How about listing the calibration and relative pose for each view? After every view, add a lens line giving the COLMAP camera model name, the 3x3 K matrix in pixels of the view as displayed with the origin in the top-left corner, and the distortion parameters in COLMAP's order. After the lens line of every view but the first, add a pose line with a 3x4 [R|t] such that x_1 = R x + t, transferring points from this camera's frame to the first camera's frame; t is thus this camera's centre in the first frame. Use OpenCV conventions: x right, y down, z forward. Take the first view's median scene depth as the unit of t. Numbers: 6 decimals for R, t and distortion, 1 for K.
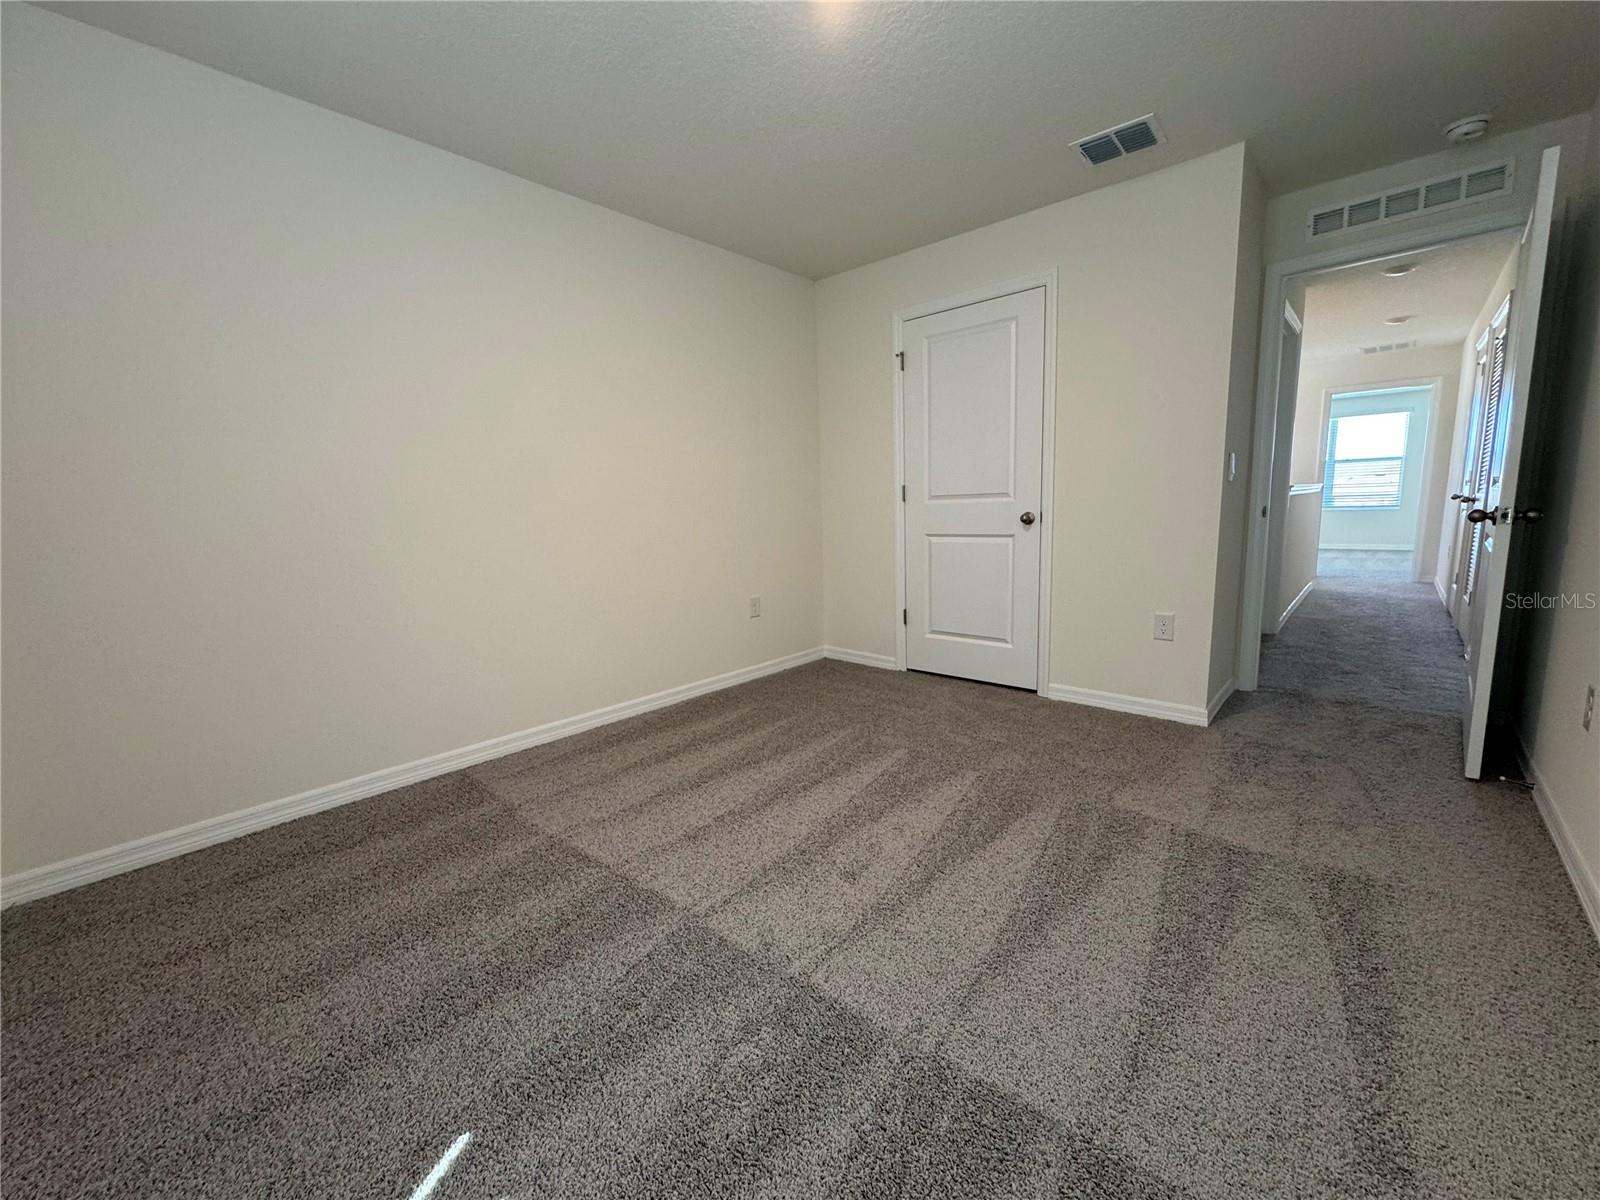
lens RADIAL K [[637.8, 0, 794.8], [0, 637.8, 595.0], [0, 0, 1]] dist [-0.006030, 0.001164]
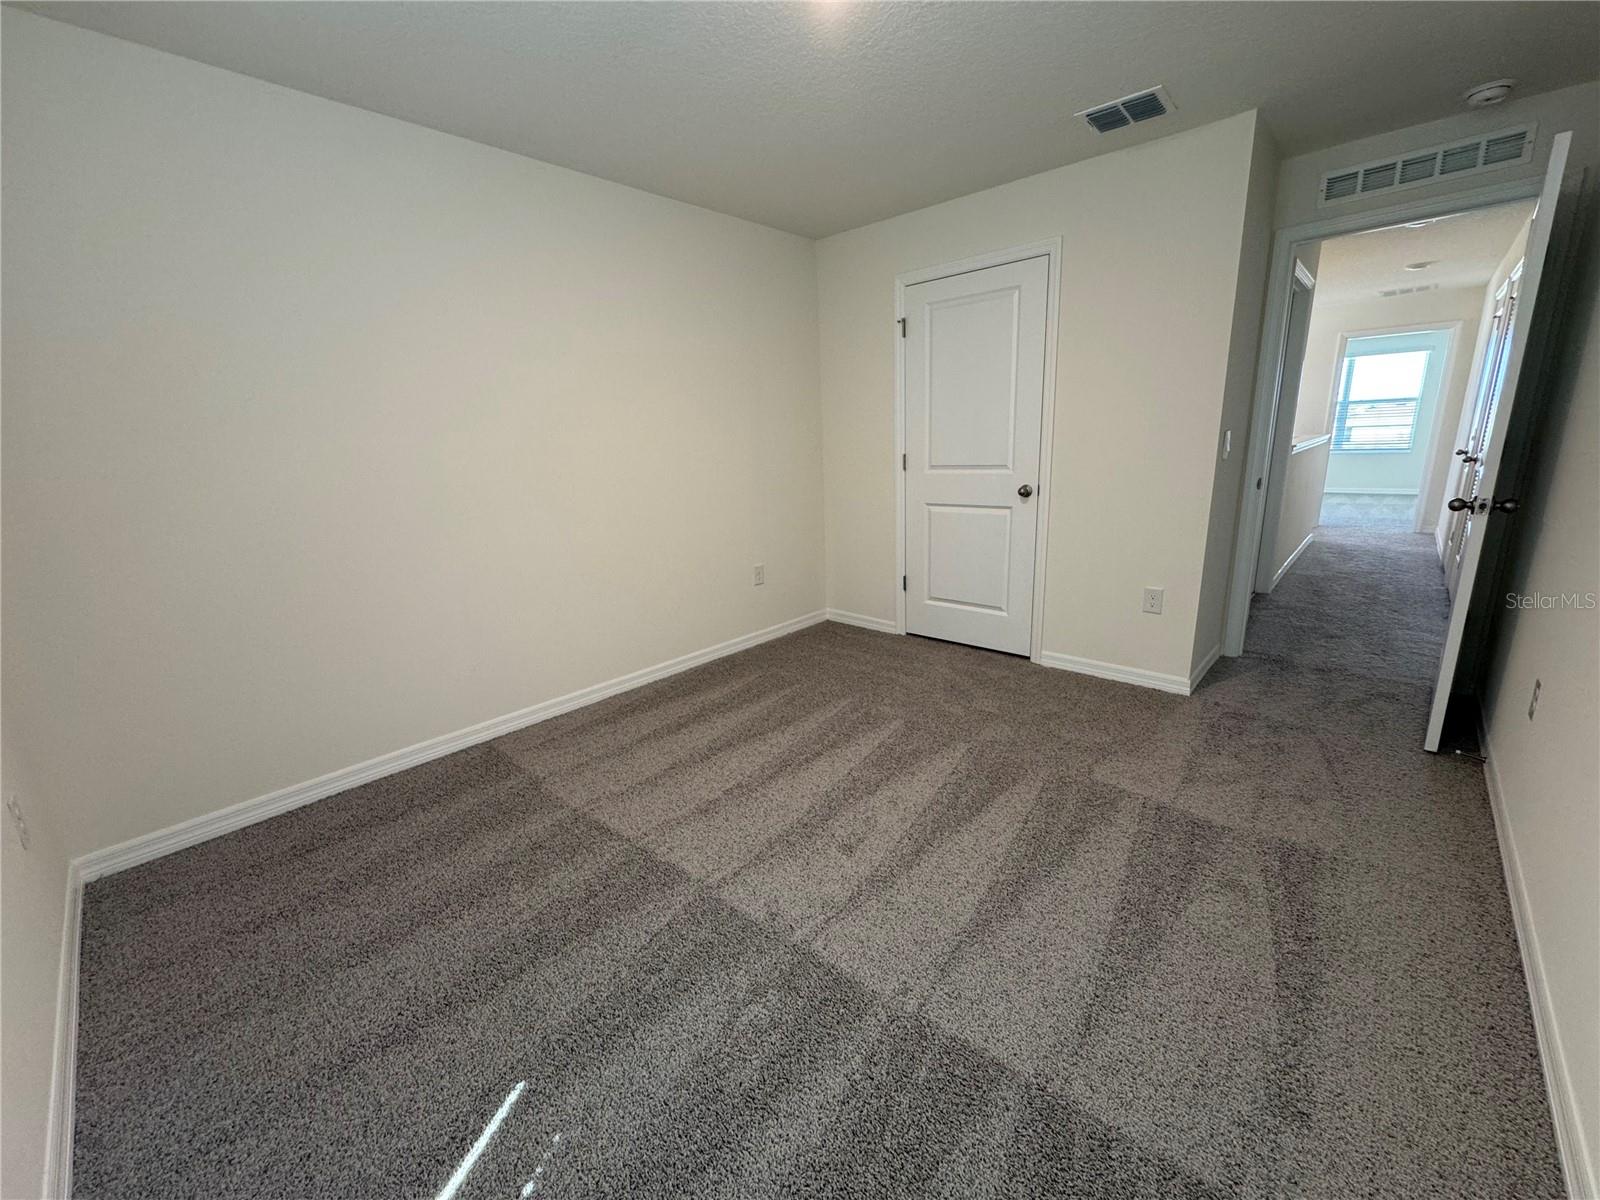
lens RADIAL K [[637.8, 0, 794.4], [0, 637.8, 594.7], [0, 0, 1]] dist [-0.006030, 0.001164]
pose [[0.999938, -0.007382, -0.008303, 0.006360], [0.008153, 0.995244, 0.097070, -0.096737], [0.007547, -0.097131, 0.995243, -0.053854]]
